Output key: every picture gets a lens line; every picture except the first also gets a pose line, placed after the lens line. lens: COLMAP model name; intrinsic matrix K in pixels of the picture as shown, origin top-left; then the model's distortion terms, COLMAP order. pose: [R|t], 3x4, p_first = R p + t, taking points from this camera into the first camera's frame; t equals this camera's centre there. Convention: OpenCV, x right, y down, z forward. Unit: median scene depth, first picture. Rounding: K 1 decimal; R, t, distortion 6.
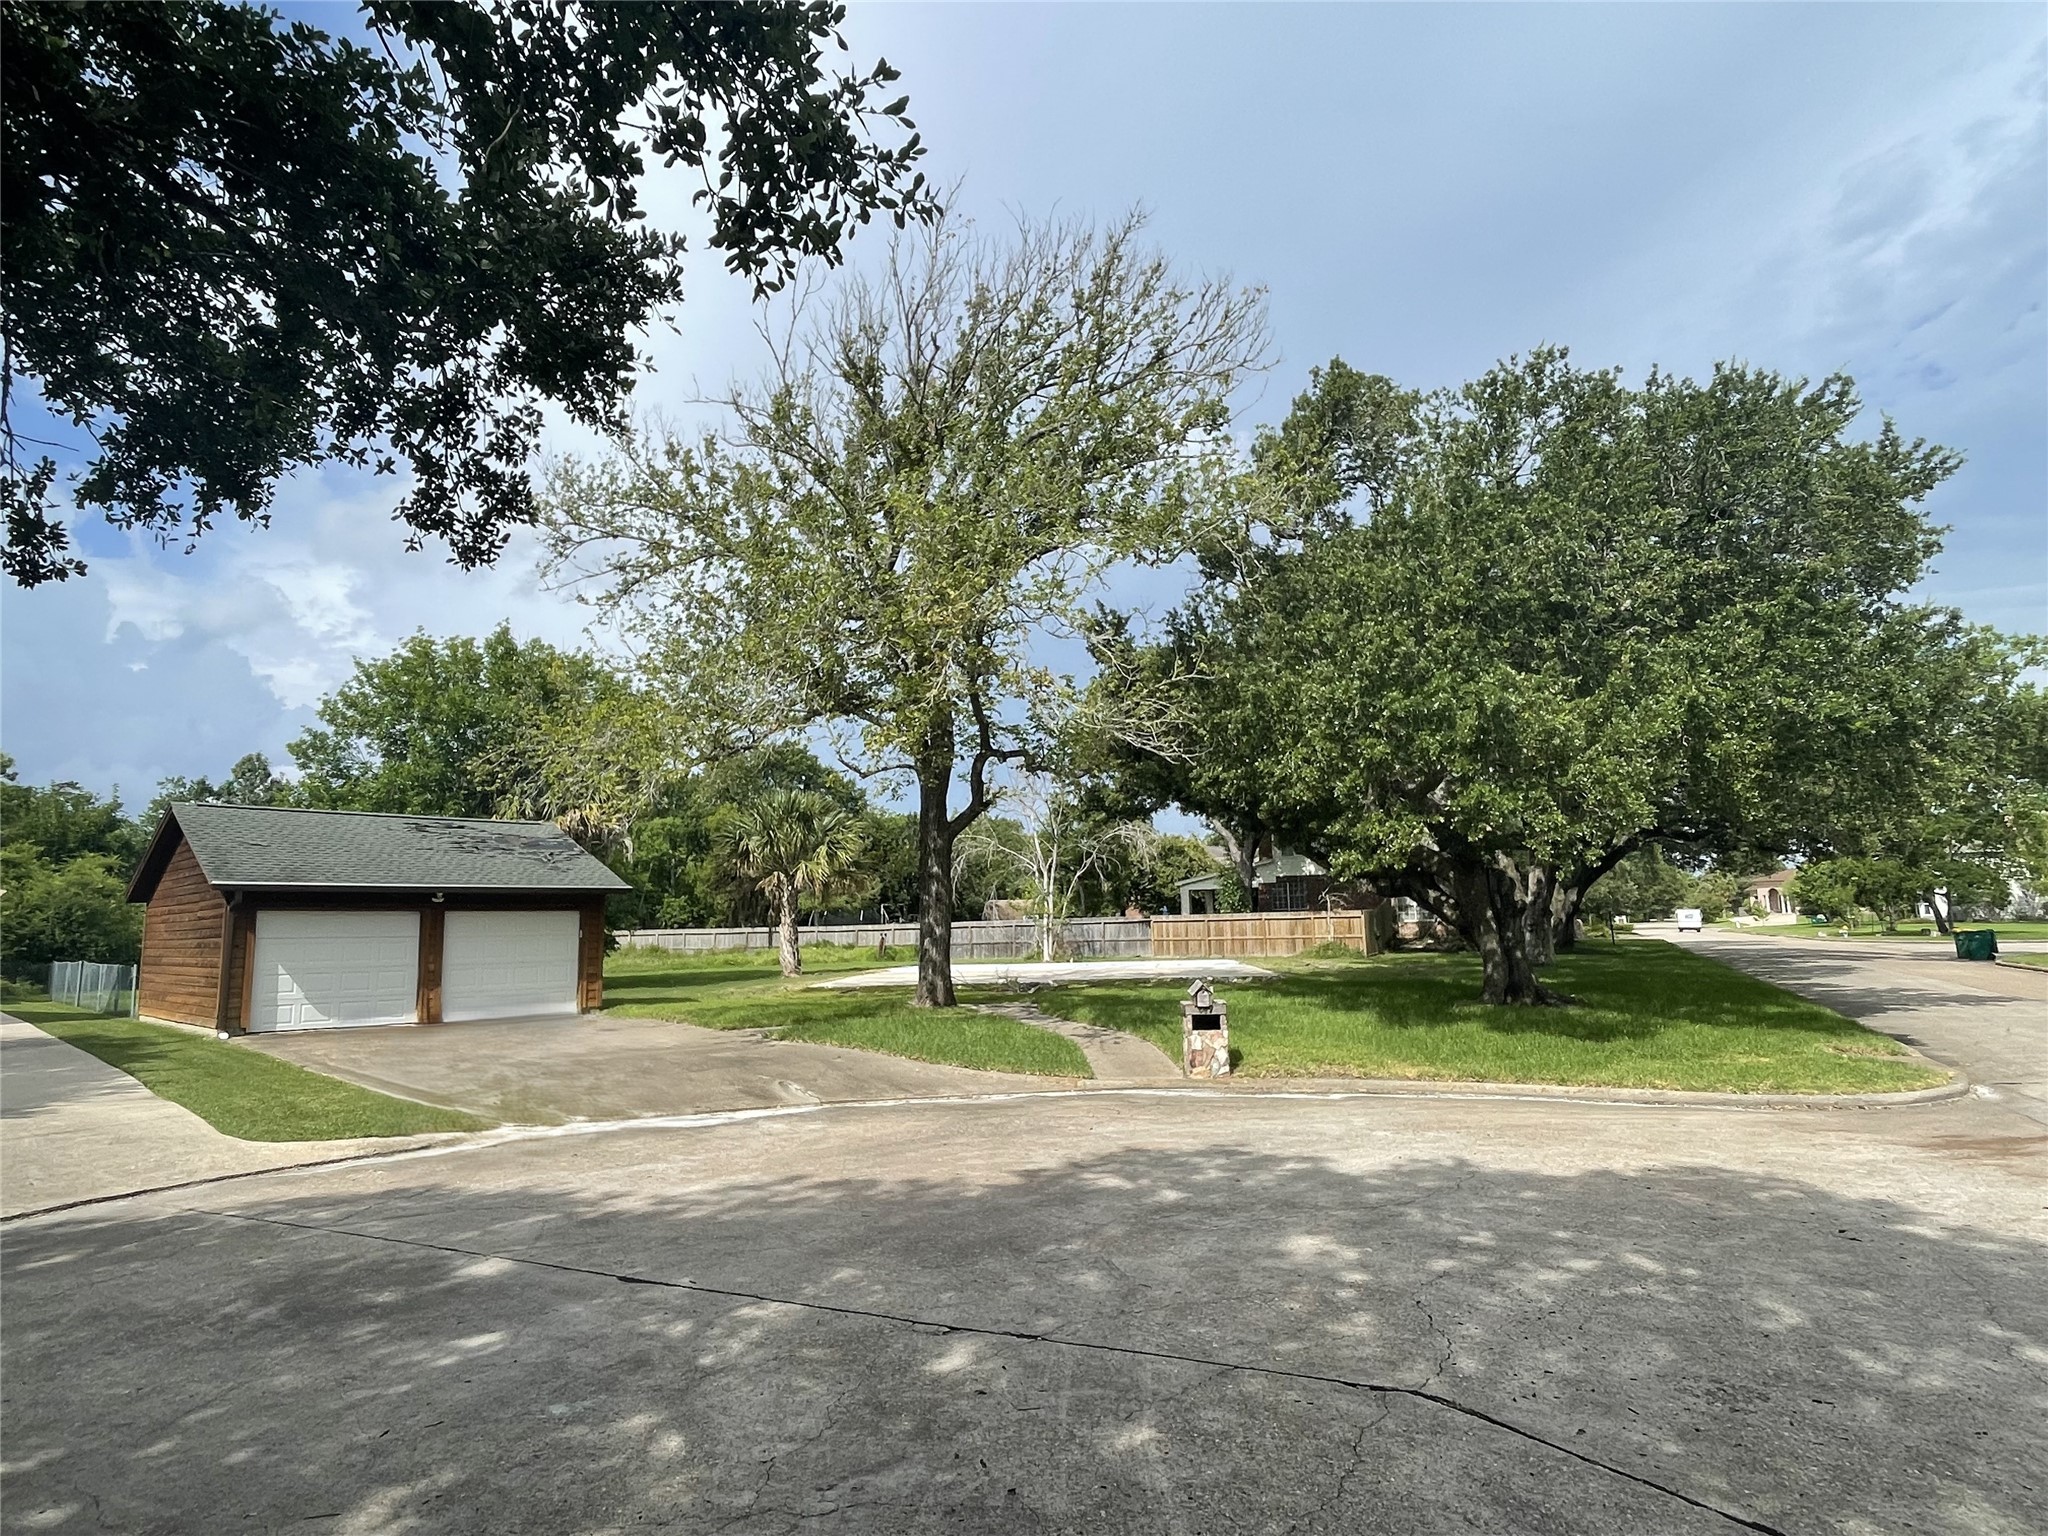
lens RADIAL K [[1142.5, 0, 1020.3], [0, 1142.5, 771.8], [0, 0, 1]] dist [-0.004159, -0.010618]
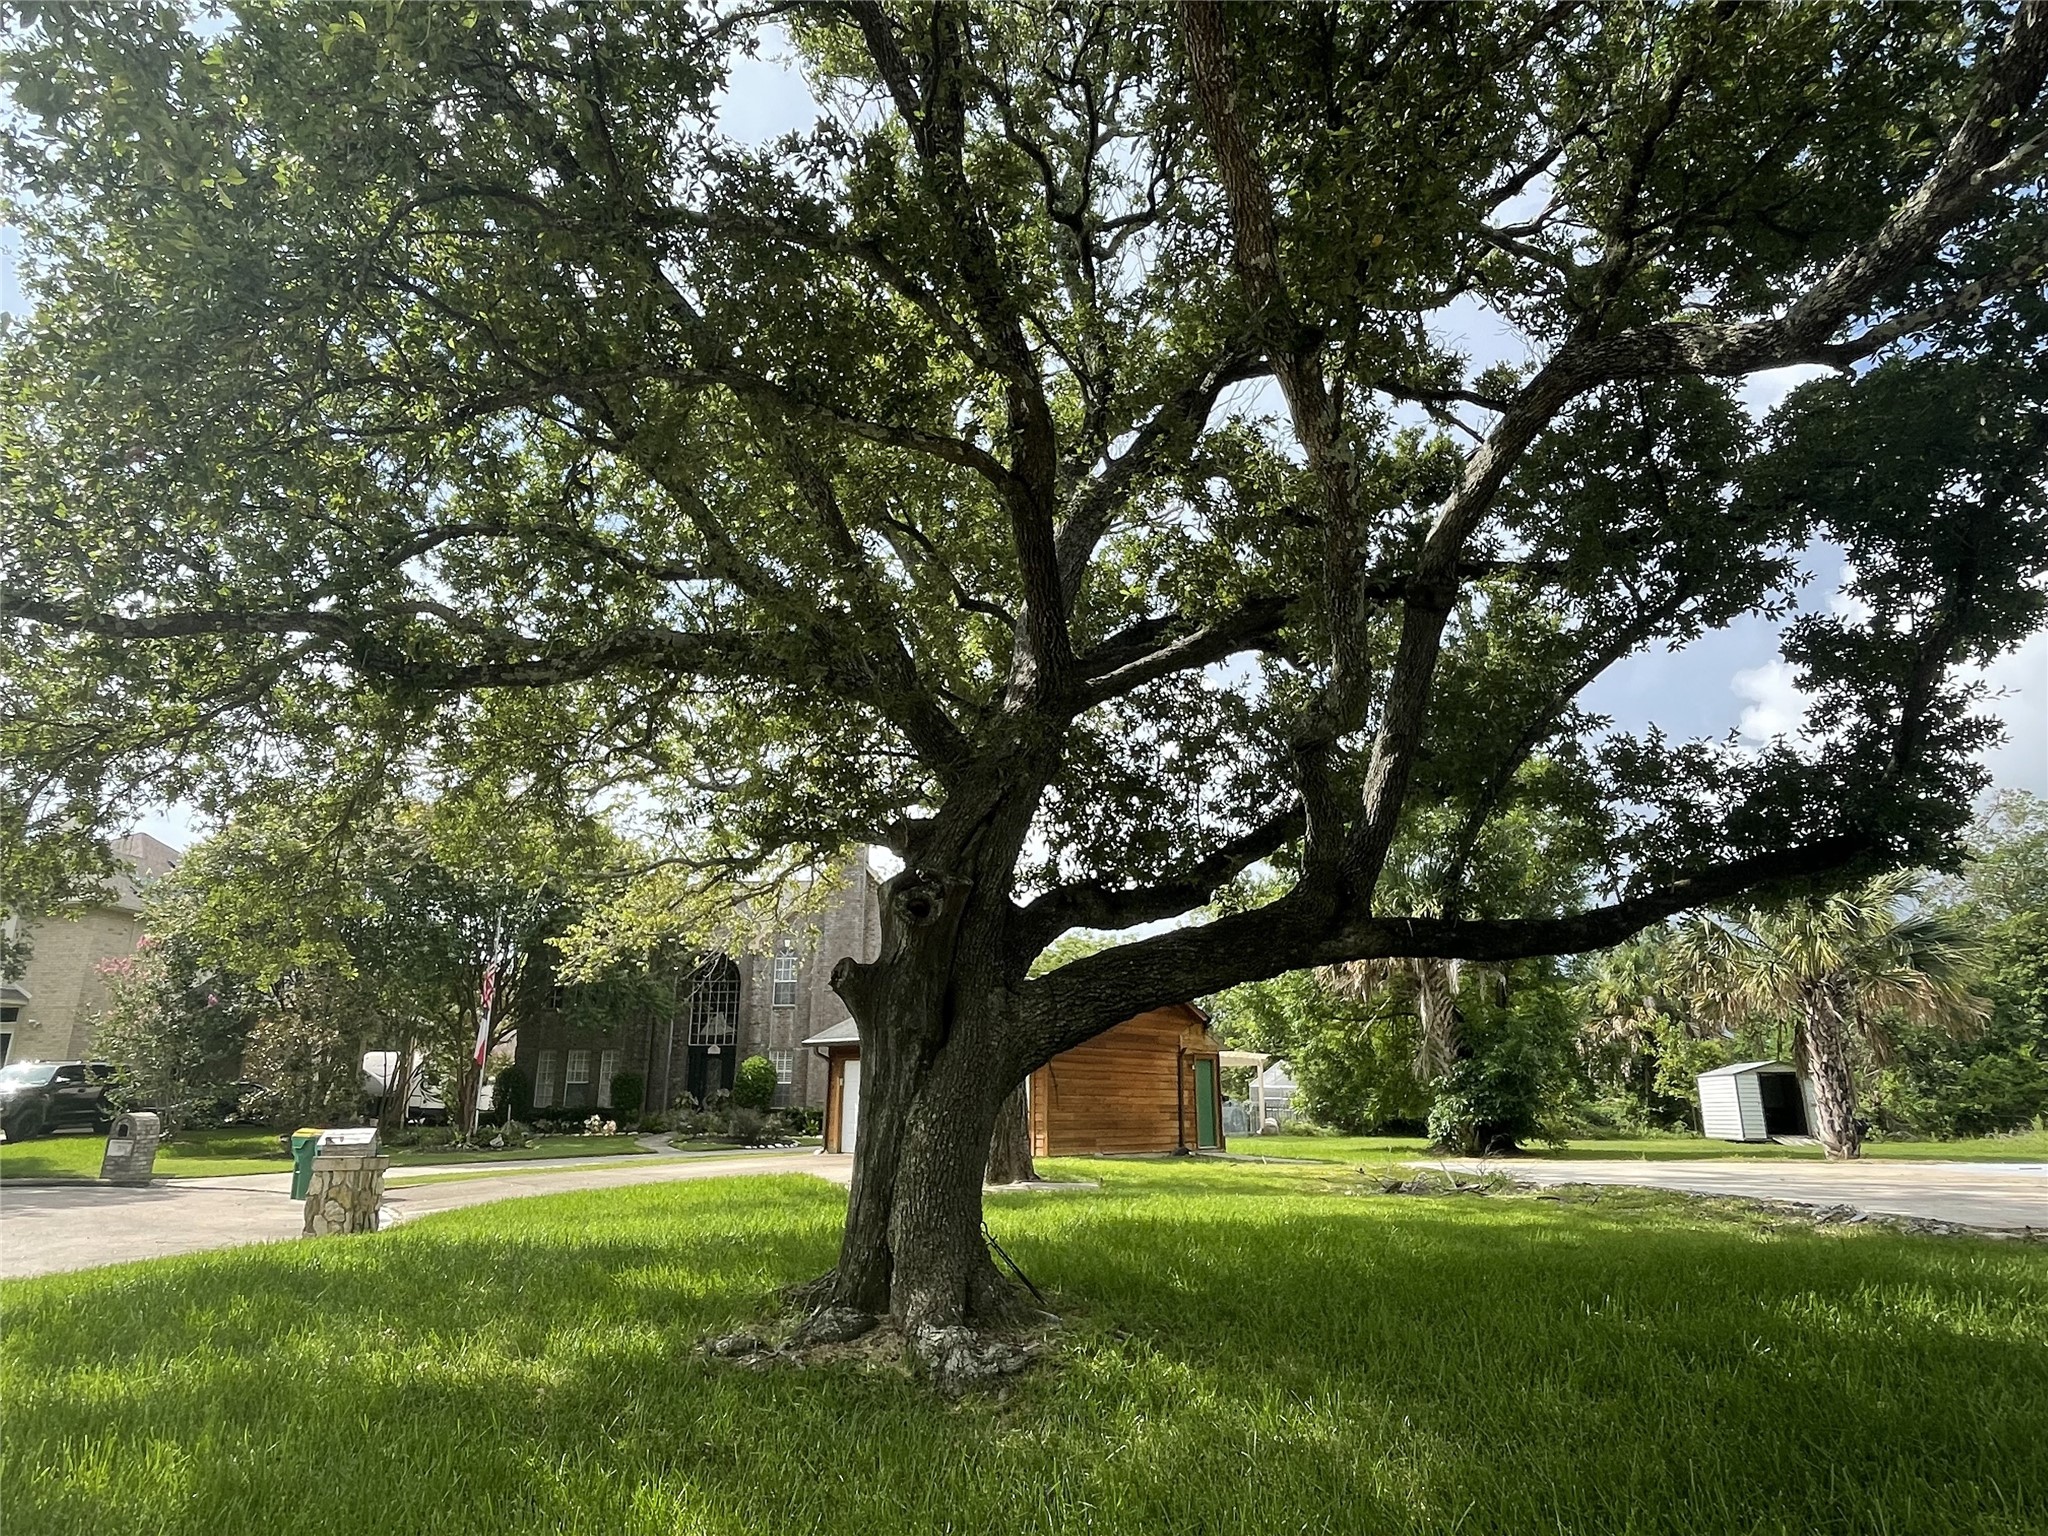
lens RADIAL K [[1193.4, 0, 1022.3], [0, 1193.4, 762.5], [0, 0, 1]] dist [-0.003998, 0.001185]
pose [[0.058236, -0.257670, -0.964476, 0.474683], [0.128502, 0.960014, -0.248719, 0.091726], [0.989998, -0.109453, 0.089018, 0.635754]]
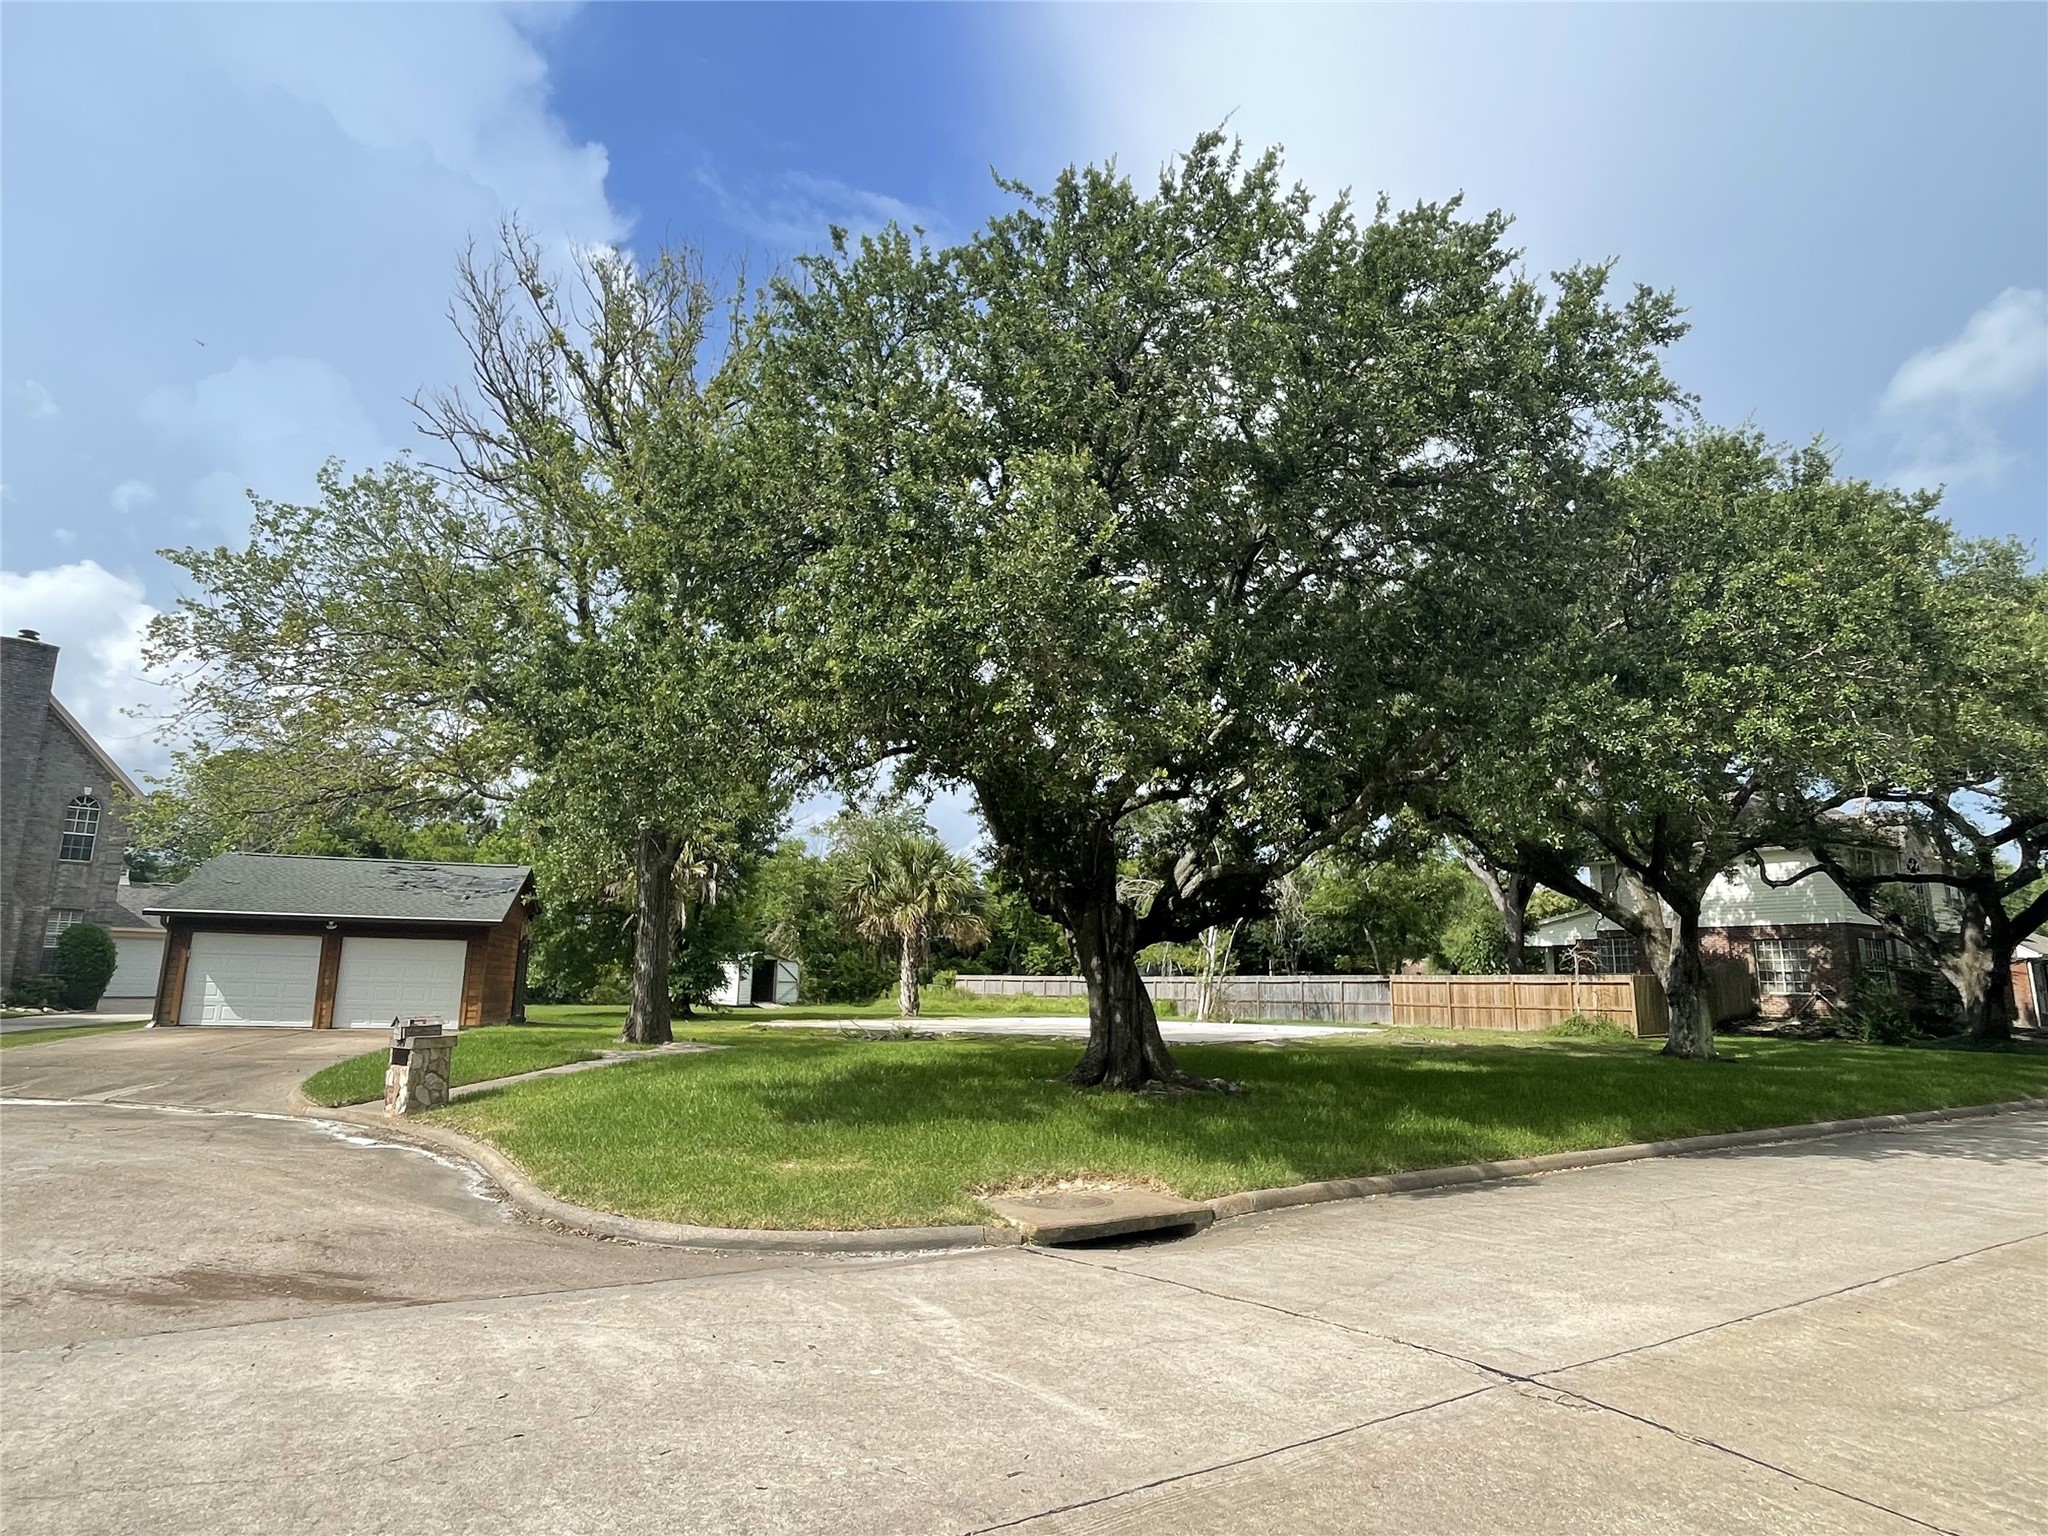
lens RADIAL K [[1142.5, 0, 1005.9], [0, 1142.5, 750.1], [0, 0, 1]] dist [-0.004159, -0.010618]
pose [[0.851297, -0.069908, -0.520007, 0.474904], [0.034391, 0.996387, -0.077649, 0.026314], [0.523556, 0.048219, 0.850625, 0.202050]]
